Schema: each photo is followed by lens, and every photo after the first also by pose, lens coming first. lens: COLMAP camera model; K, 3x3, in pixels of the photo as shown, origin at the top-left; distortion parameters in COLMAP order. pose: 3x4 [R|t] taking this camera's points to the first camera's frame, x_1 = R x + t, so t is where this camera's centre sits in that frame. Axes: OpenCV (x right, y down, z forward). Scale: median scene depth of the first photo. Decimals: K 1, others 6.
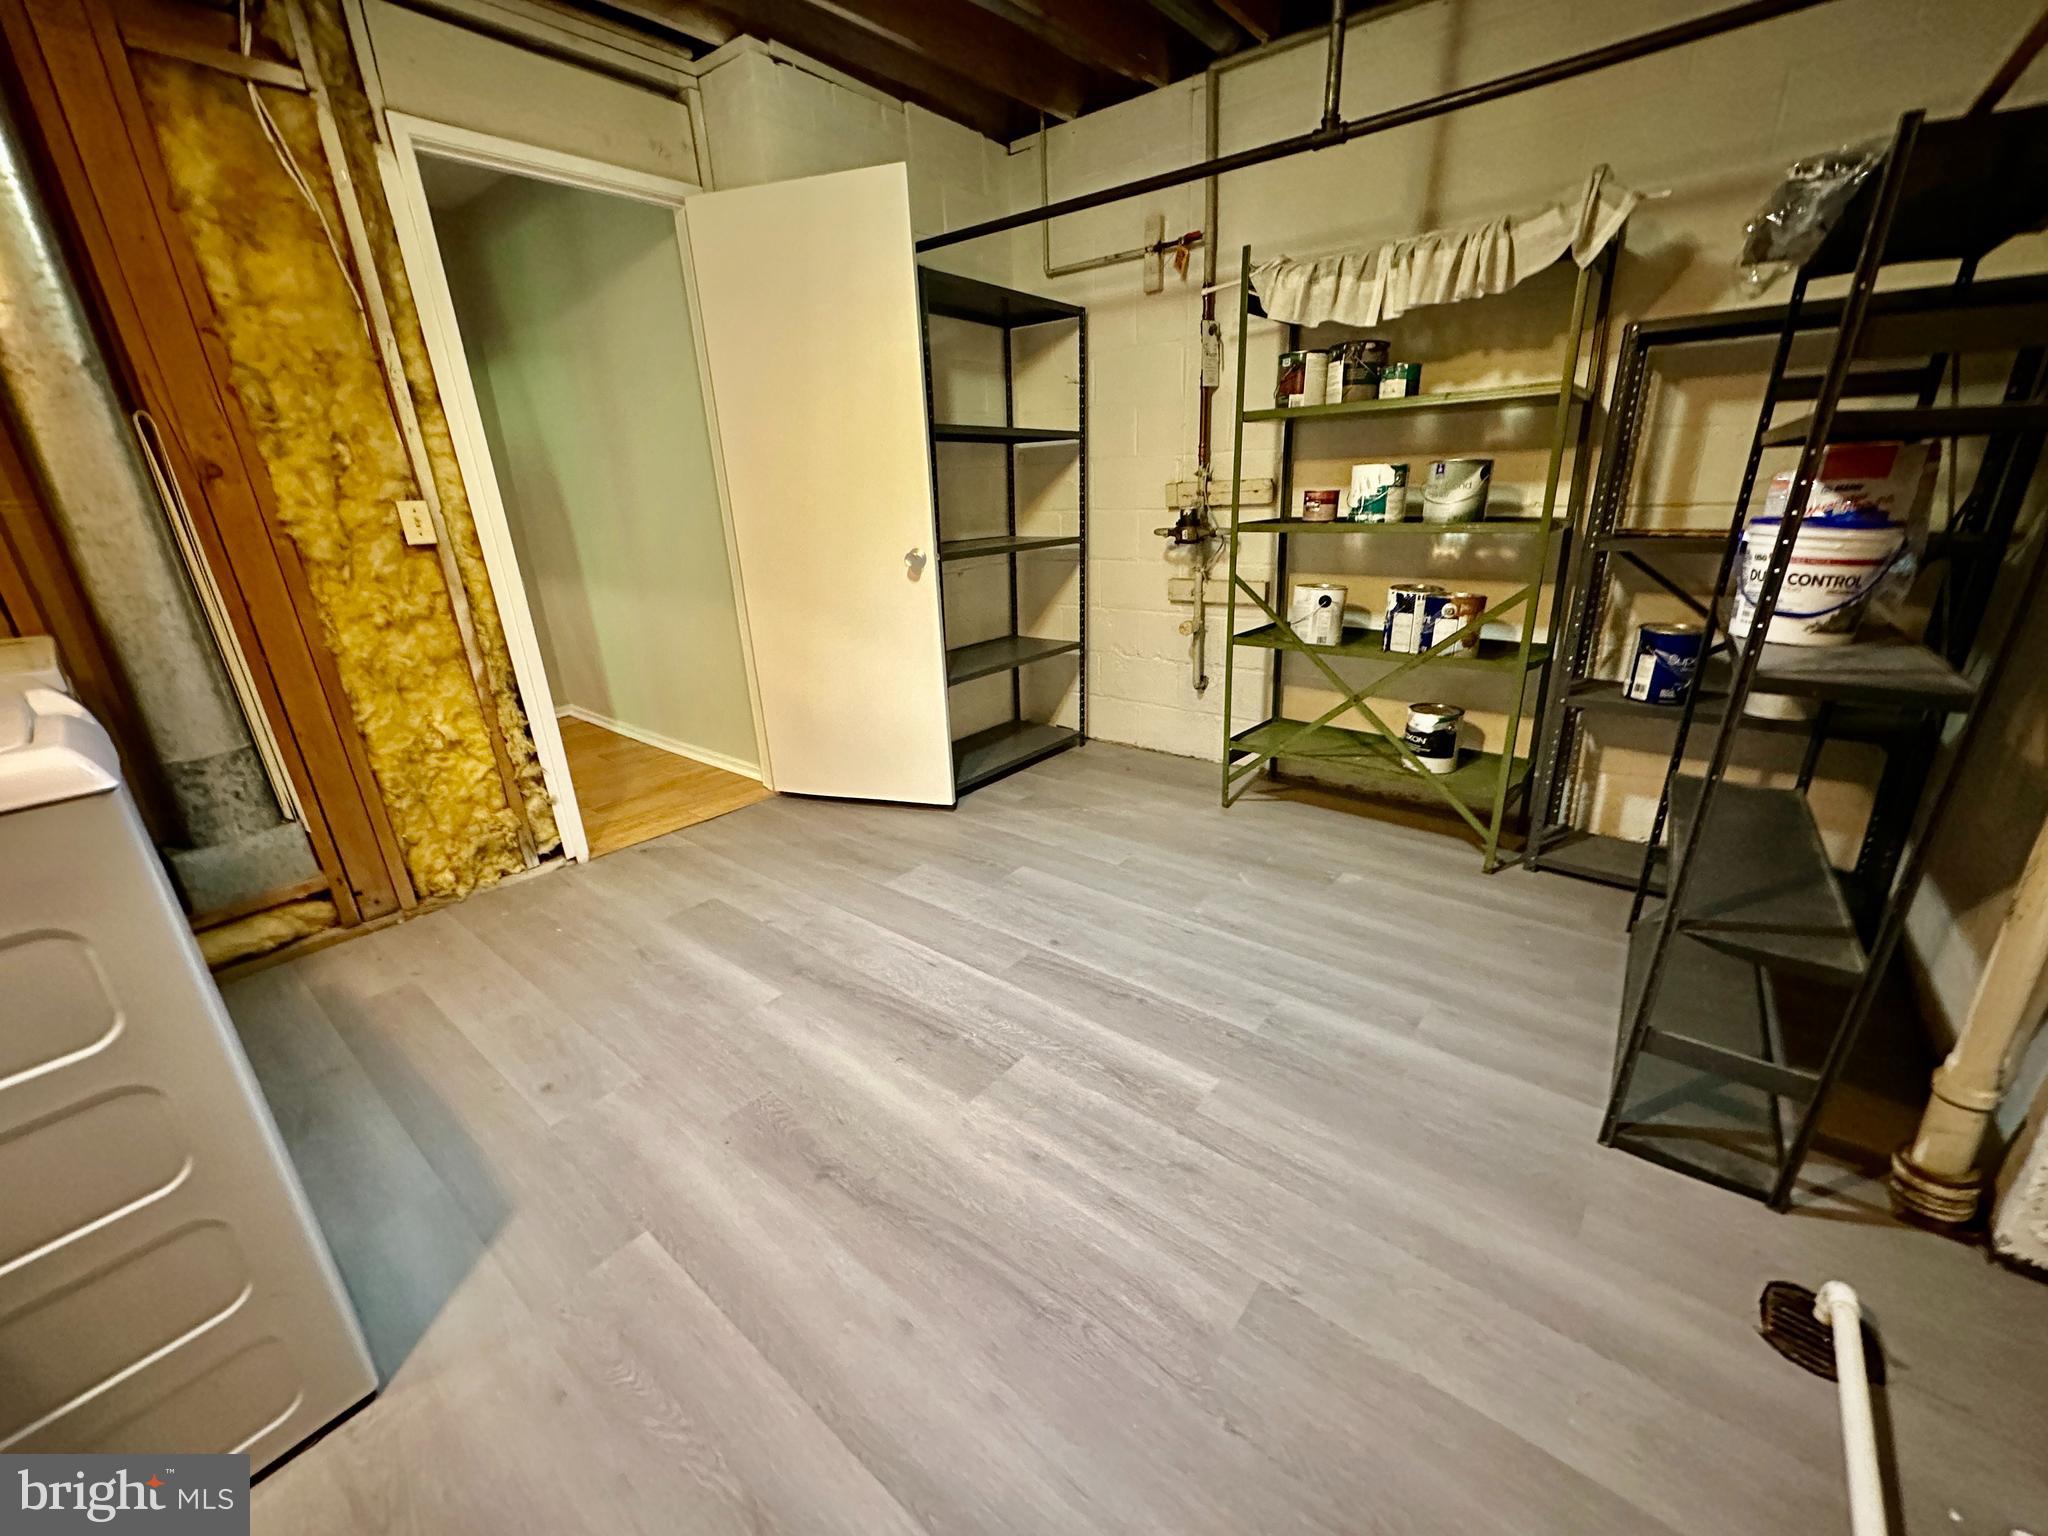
lens RADIAL K [[812.9, 0, 1024.0], [0, 812.9, 768.0], [0, 0, 1]] dist [-0.003606, 0.000295]
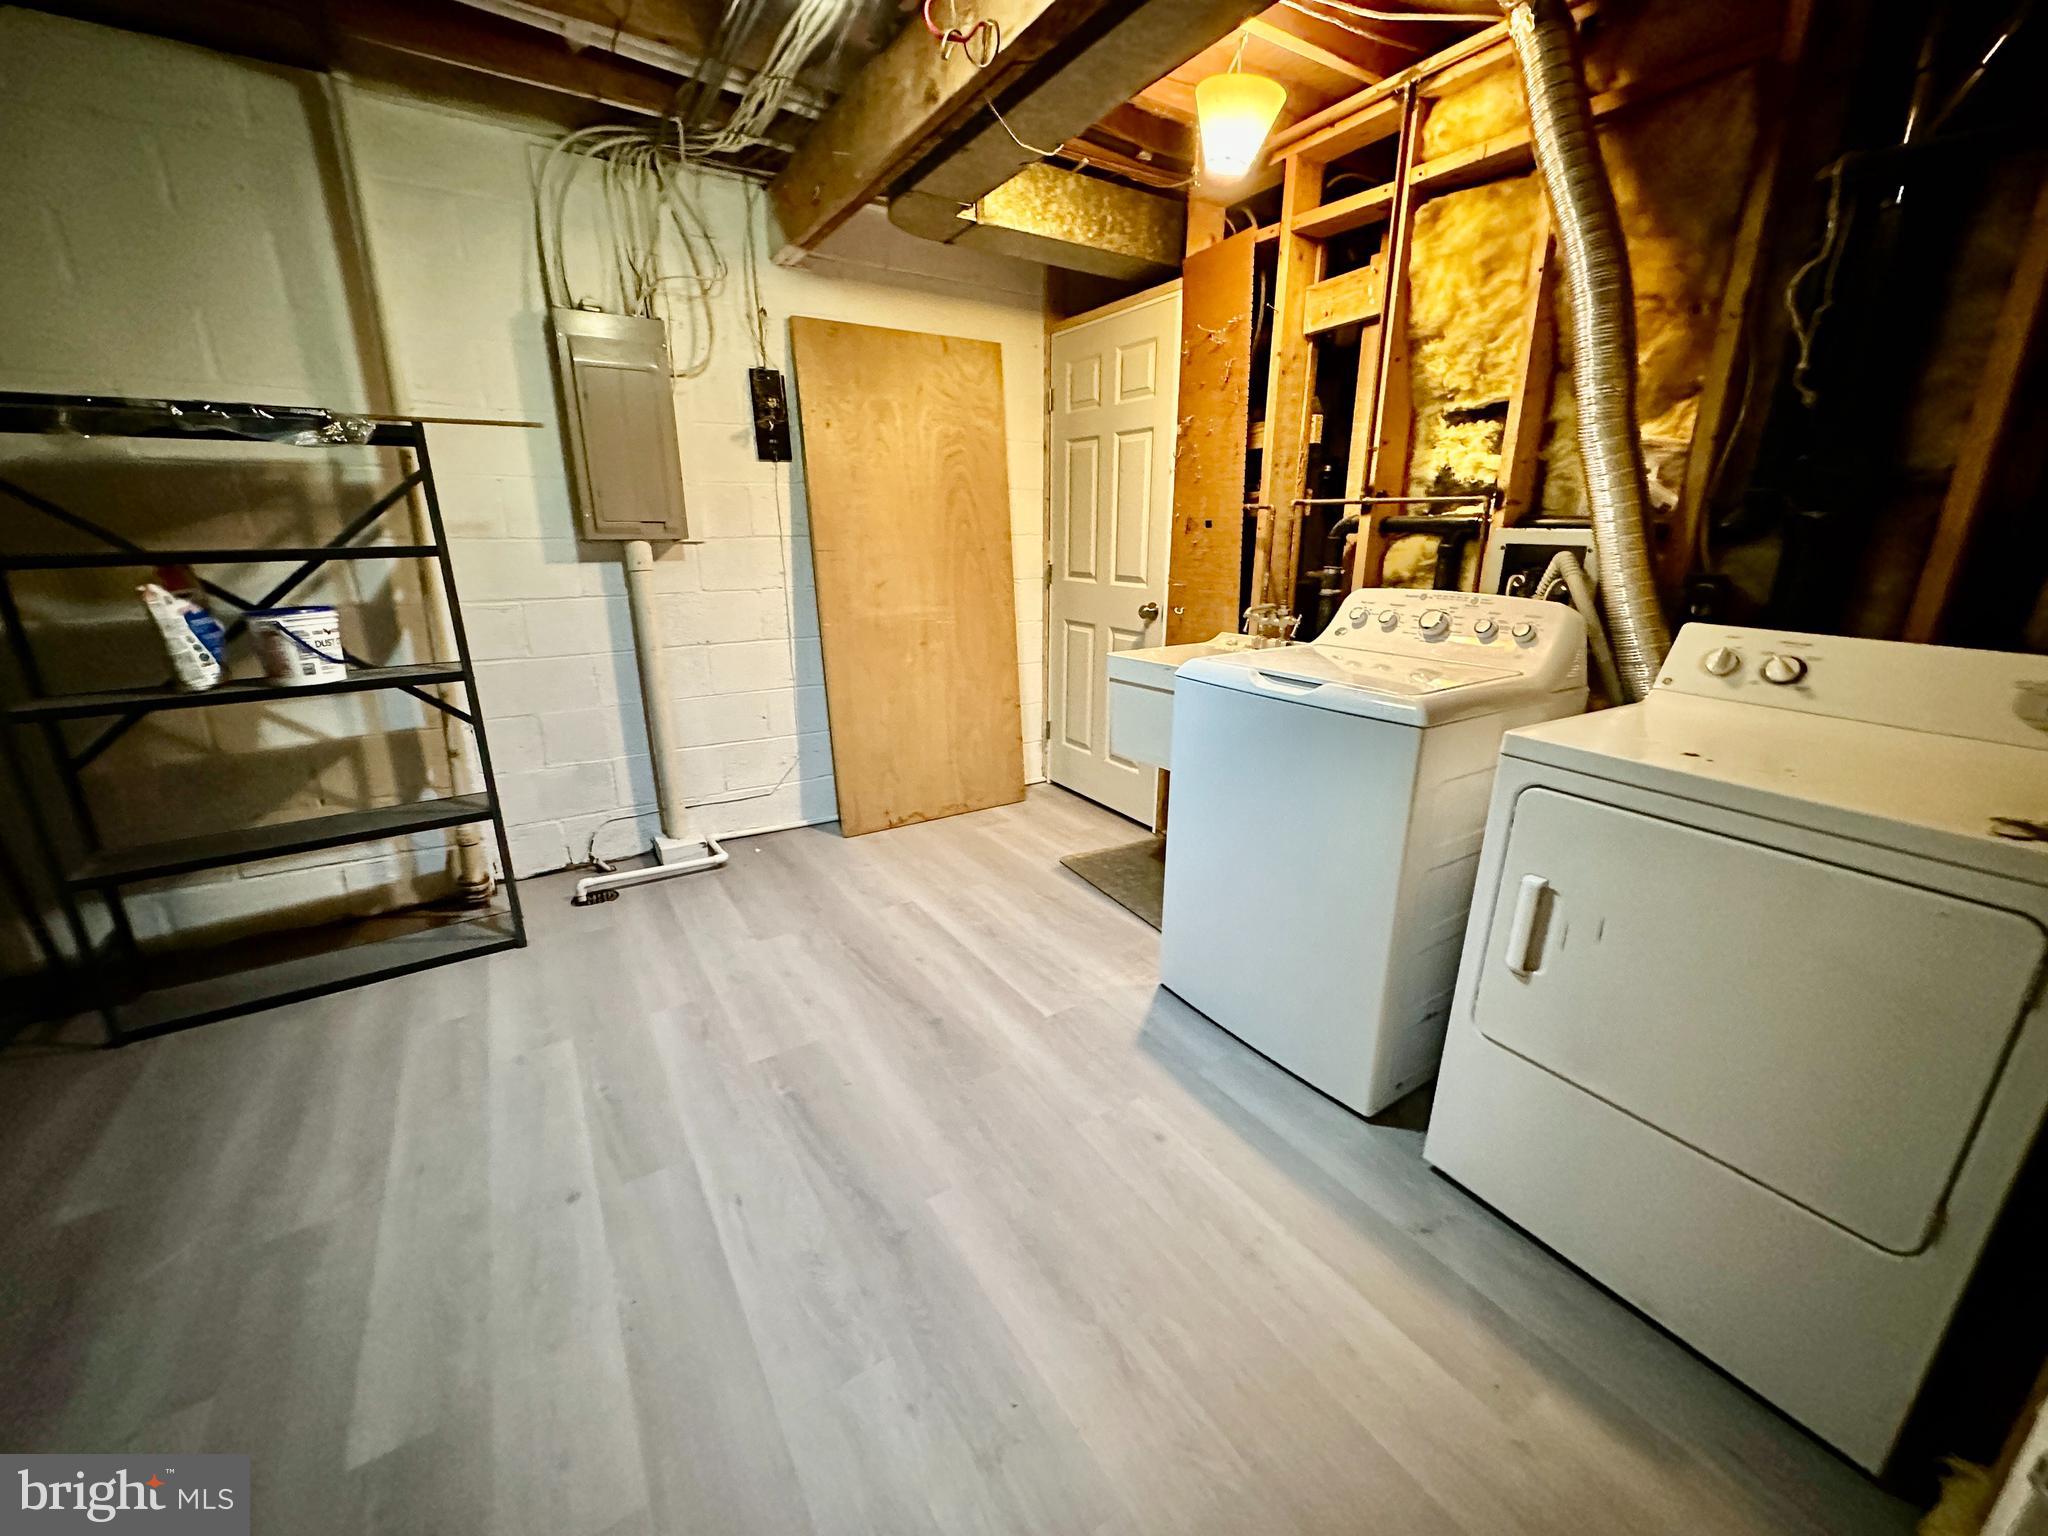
lens RADIAL K [[812.9, 0, 1024.0], [0, 812.9, 768.0], [0, 0, 1]] dist [-0.003606, 0.000295]
pose [[-0.947653, -0.059503, 0.313709, -0.739006], [0.135743, 0.814205, 0.564486, -0.613315], [-0.289012, 0.577521, -0.763506, 1.606350]]
